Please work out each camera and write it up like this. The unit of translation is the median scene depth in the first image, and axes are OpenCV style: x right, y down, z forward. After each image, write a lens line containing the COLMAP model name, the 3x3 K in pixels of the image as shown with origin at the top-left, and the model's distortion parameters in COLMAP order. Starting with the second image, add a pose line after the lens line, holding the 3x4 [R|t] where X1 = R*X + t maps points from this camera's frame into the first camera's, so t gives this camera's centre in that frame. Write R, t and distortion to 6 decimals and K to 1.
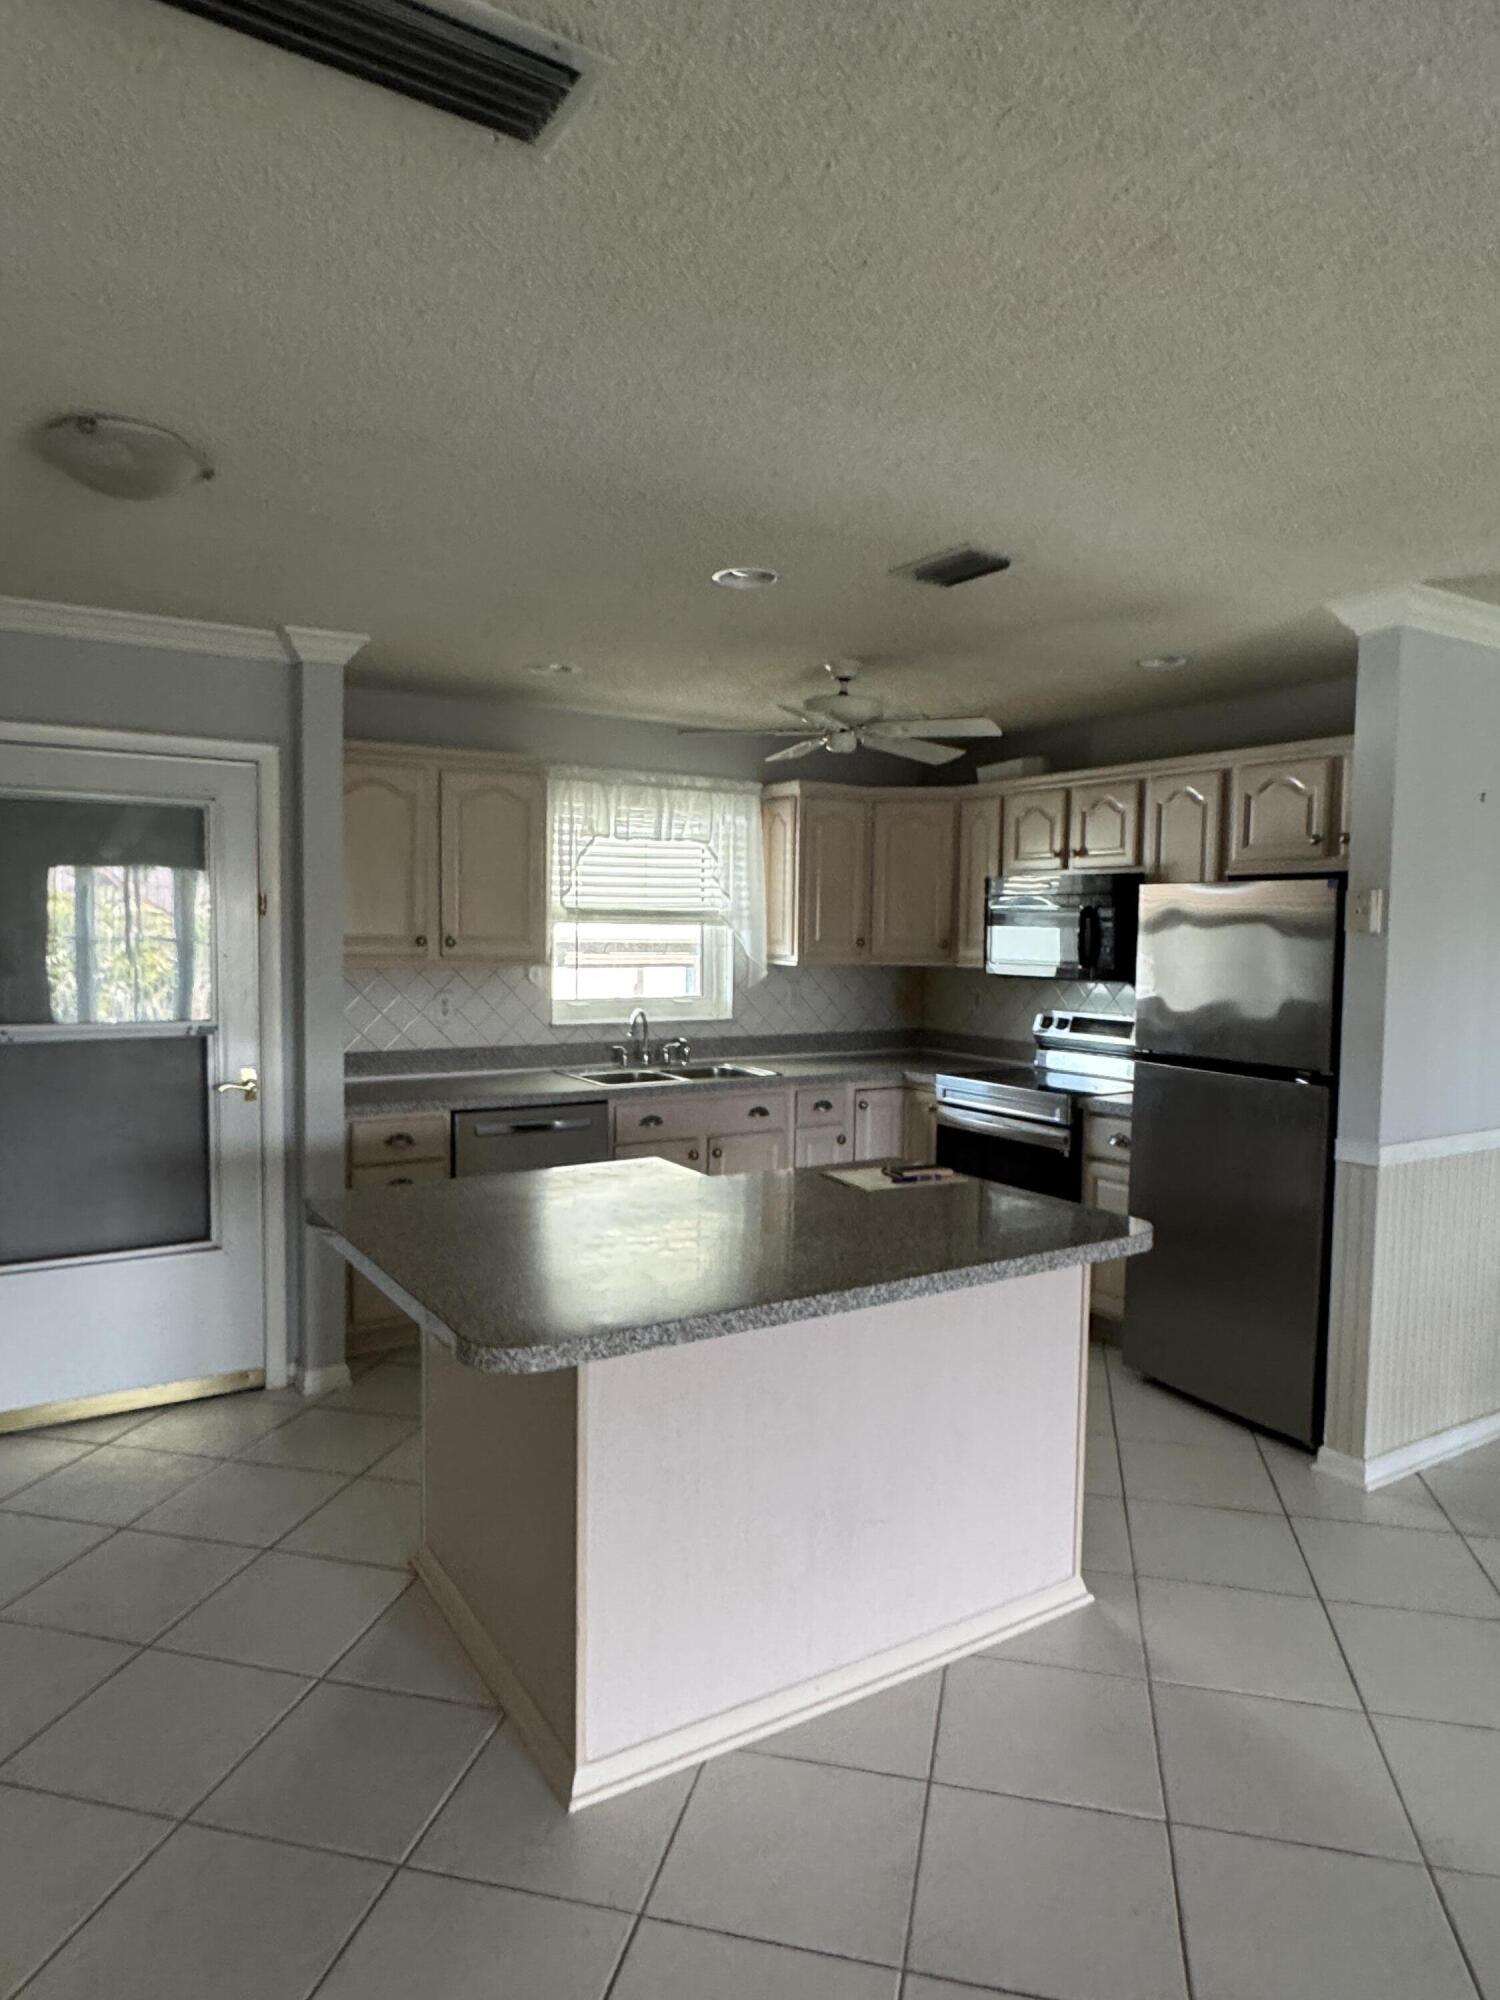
lens RADIAL K [[1238.9, 0, 755.8], [0, 1238.9, 1002.0], [0, 0, 1]] dist [-0.000993, 0.001687]
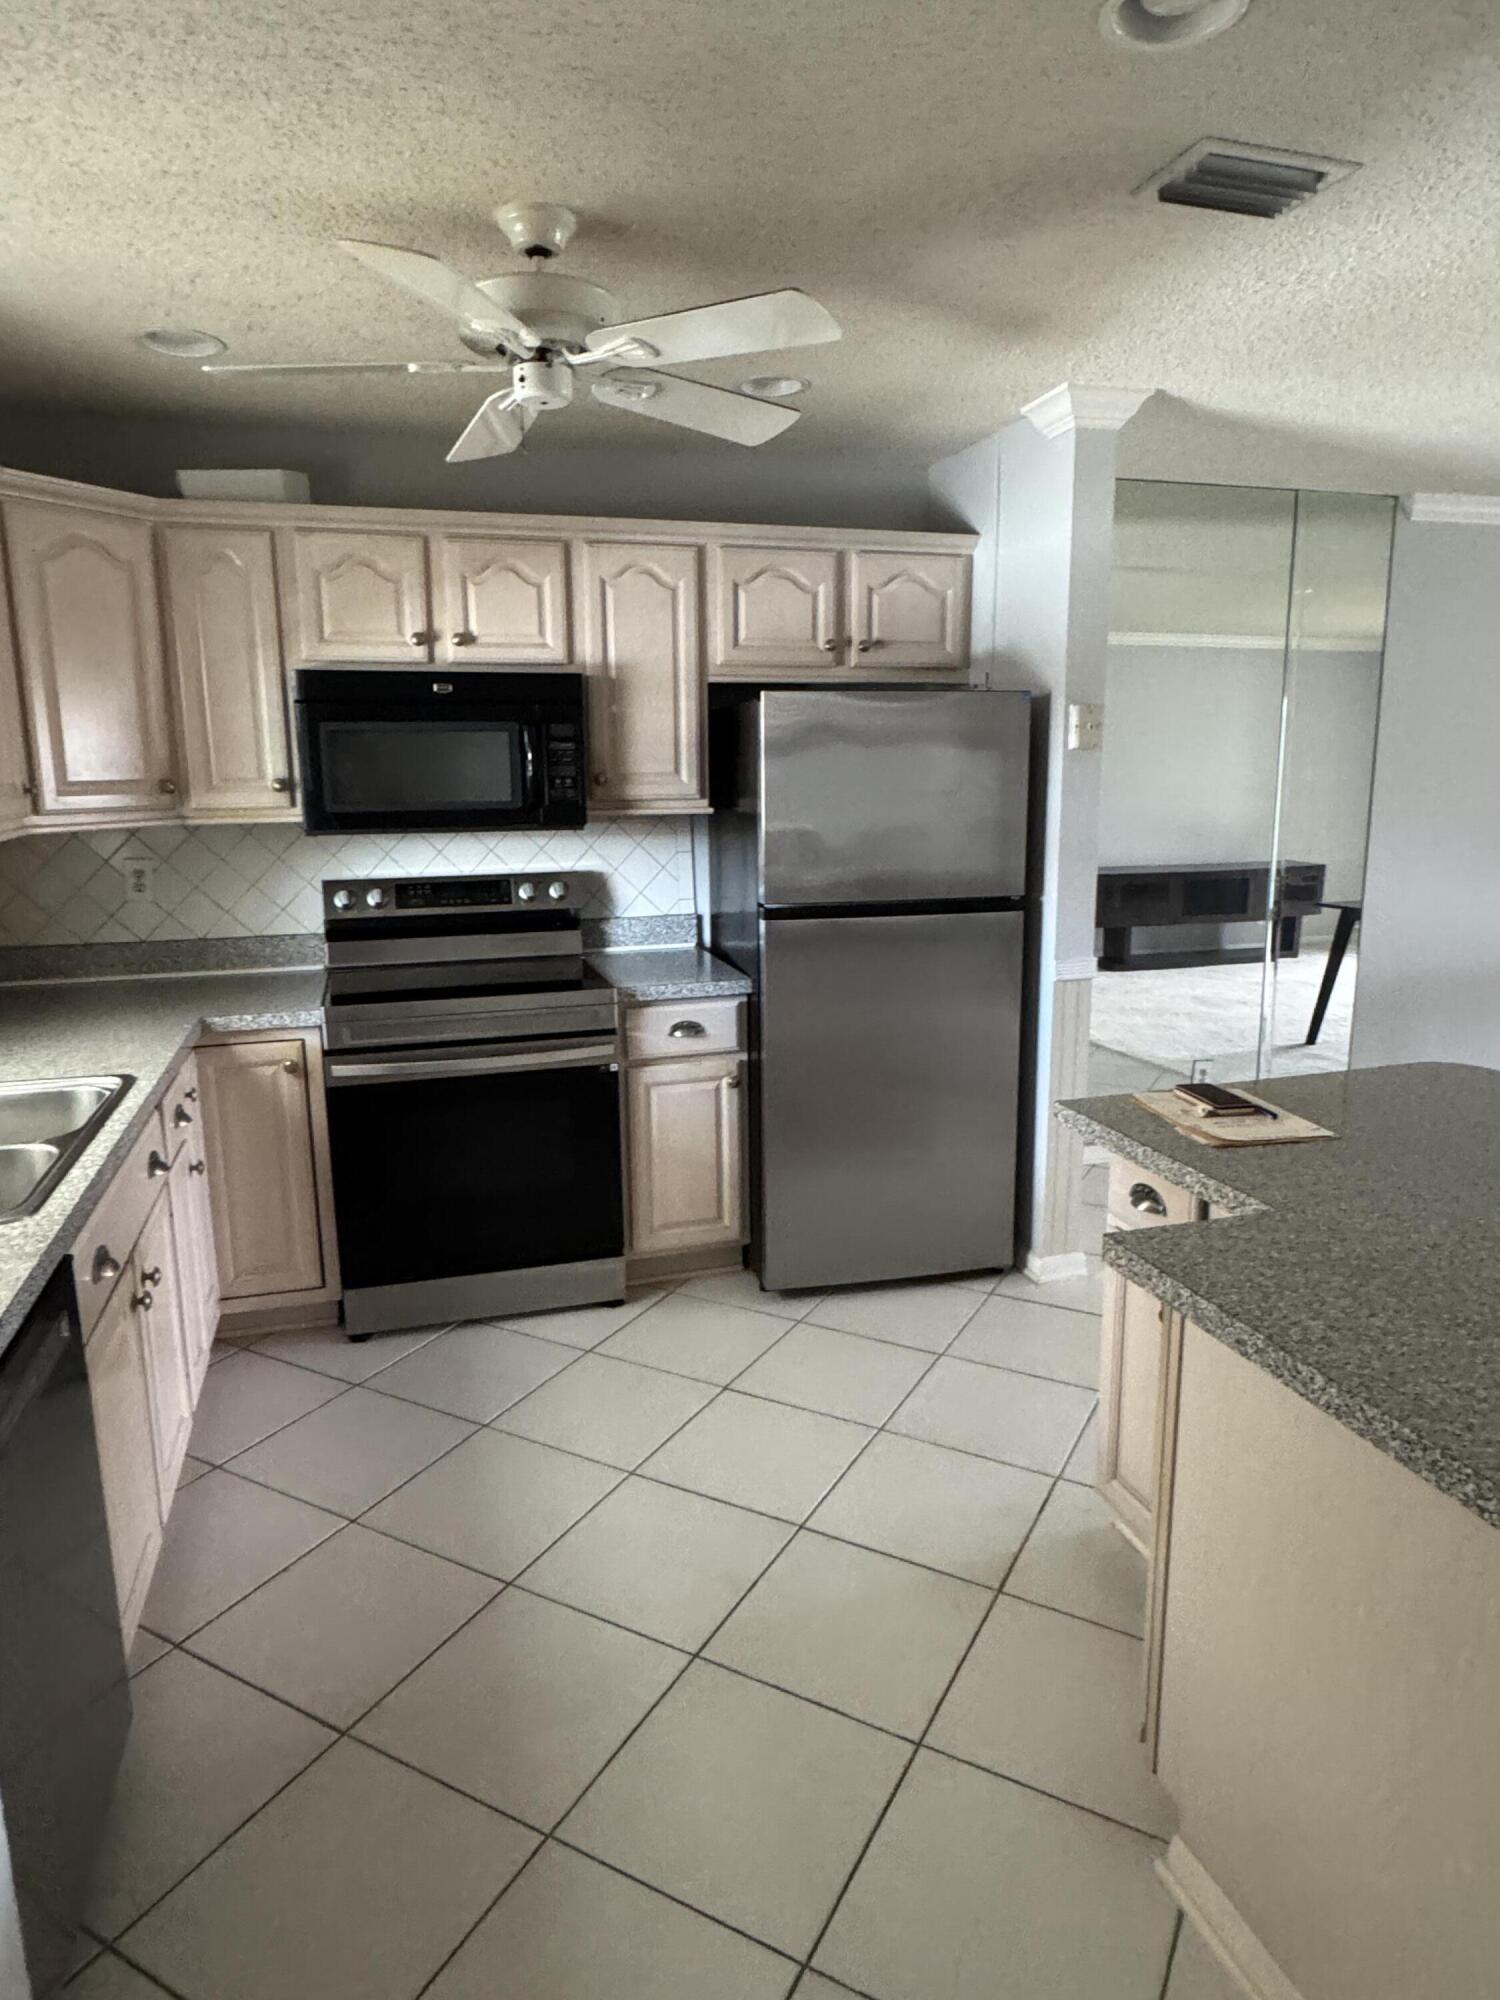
lens RADIAL K [[1238.9, 0, 744.1], [0, 1238.9, 994.8], [0, 0, 1]] dist [-0.000993, 0.001687]
pose [[0.289937, -0.209889, 0.933747, -0.379763], [0.066920, 0.977713, 0.198993, -0.056667], [-0.954703, 0.004791, 0.297522, 0.675488]]
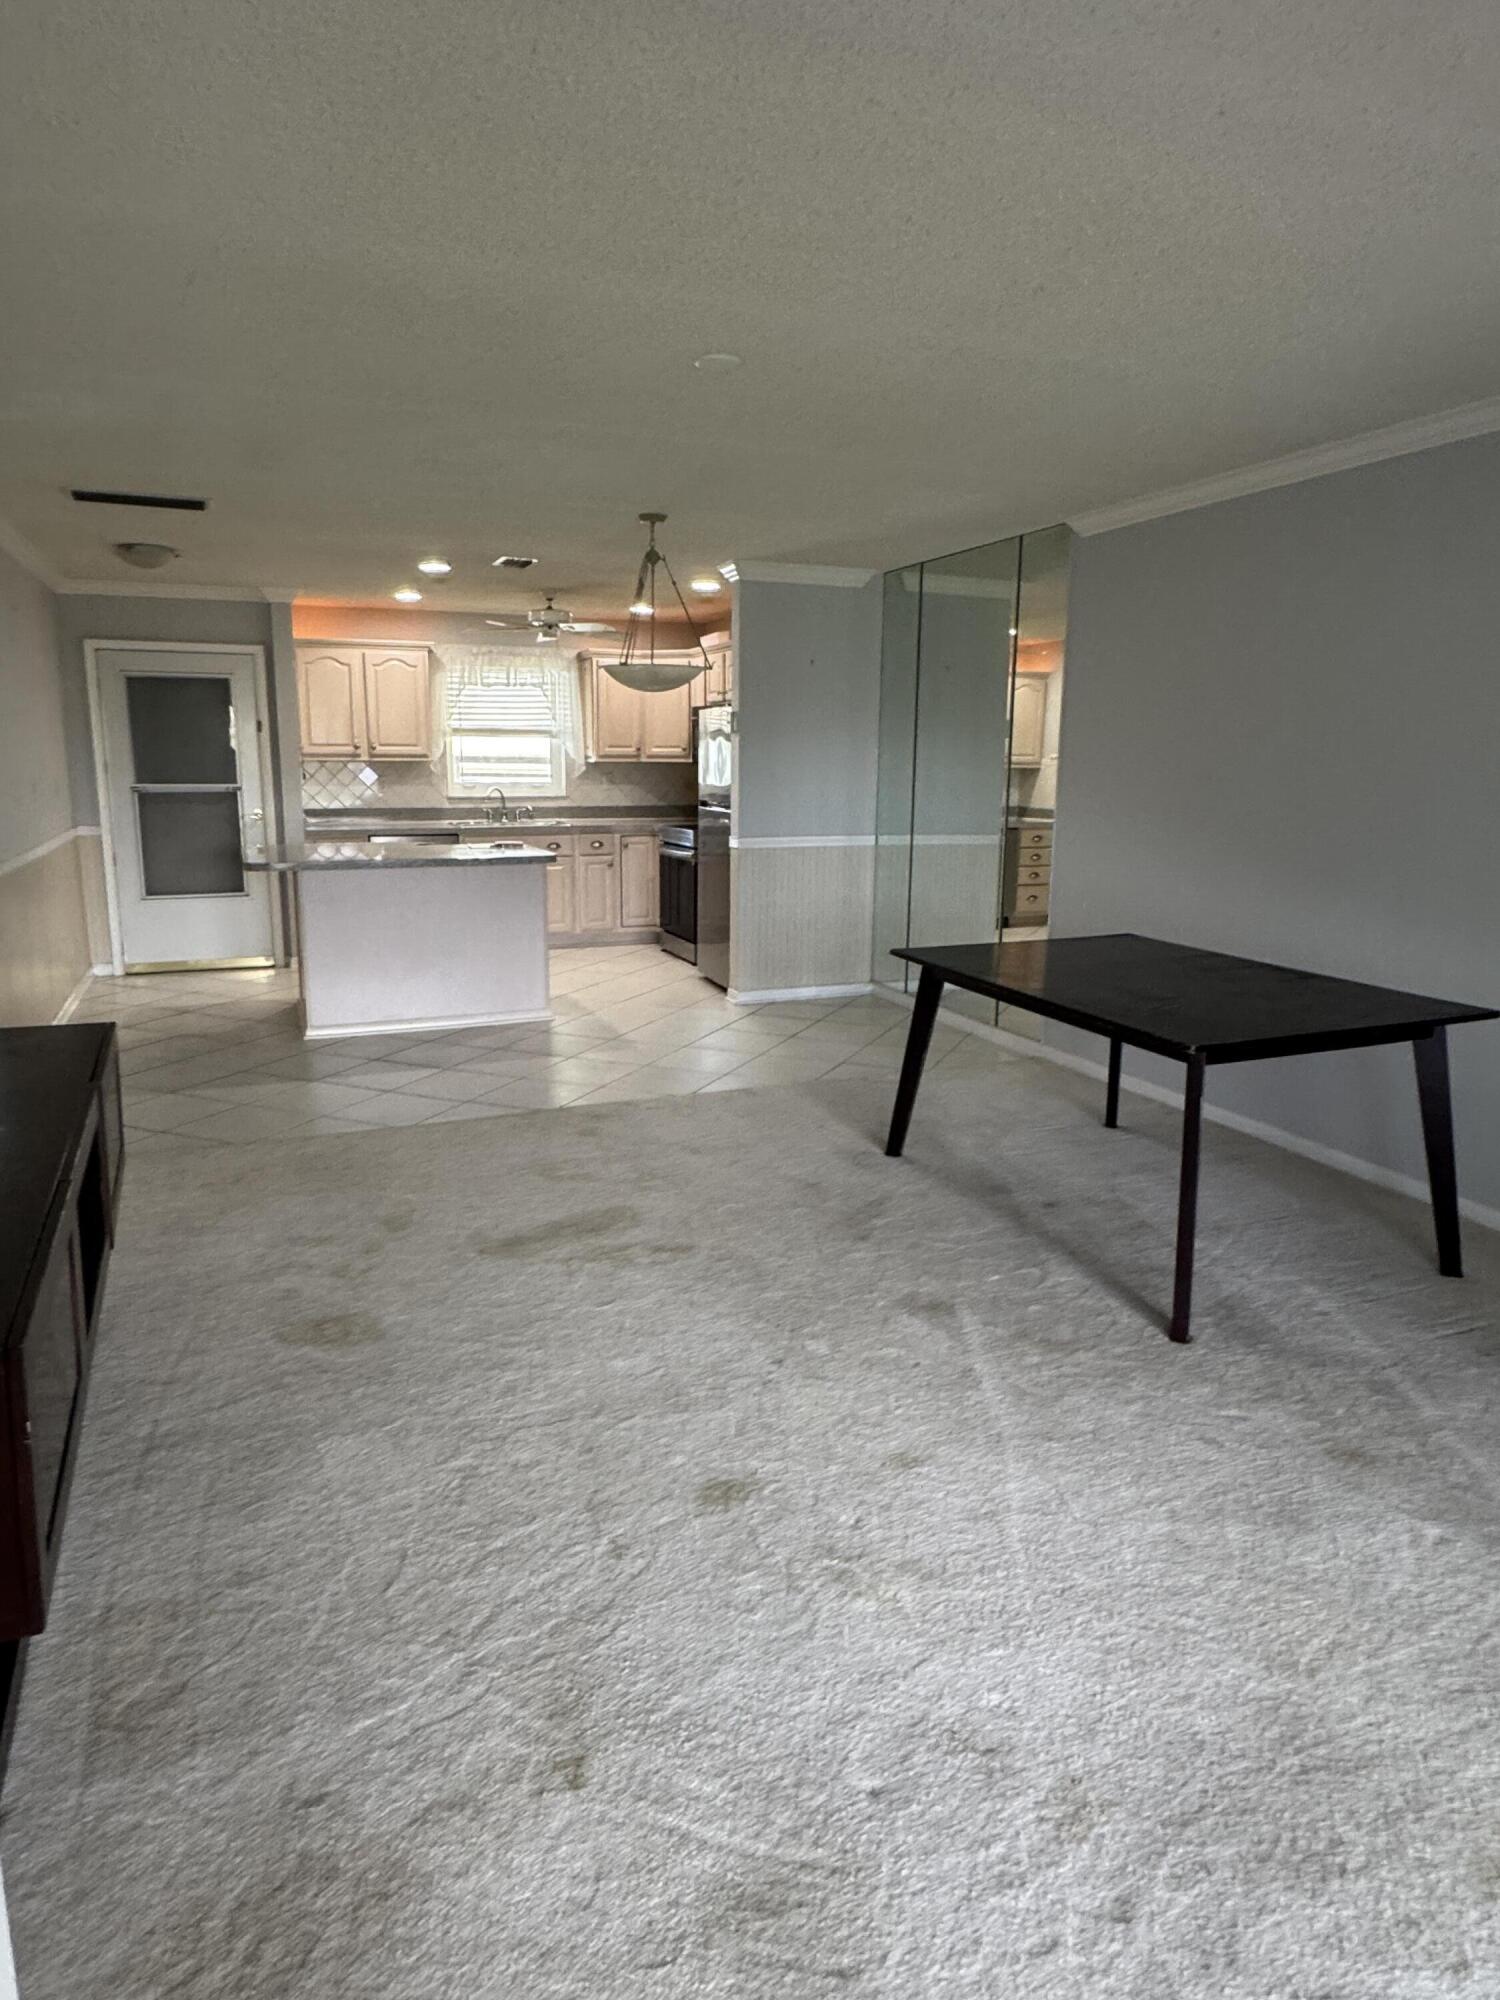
lens RADIAL K [[1238.9, 0, 744.4], [0, 1238.9, 1002.2], [0, 0, 1]] dist [-0.000993, 0.001687]
pose [[0.985802, 0.028579, -0.165465, 0.636079], [-0.006125, 0.990874, 0.134653, 0.079176], [0.167803, -0.131727, 0.976980, -0.788013]]
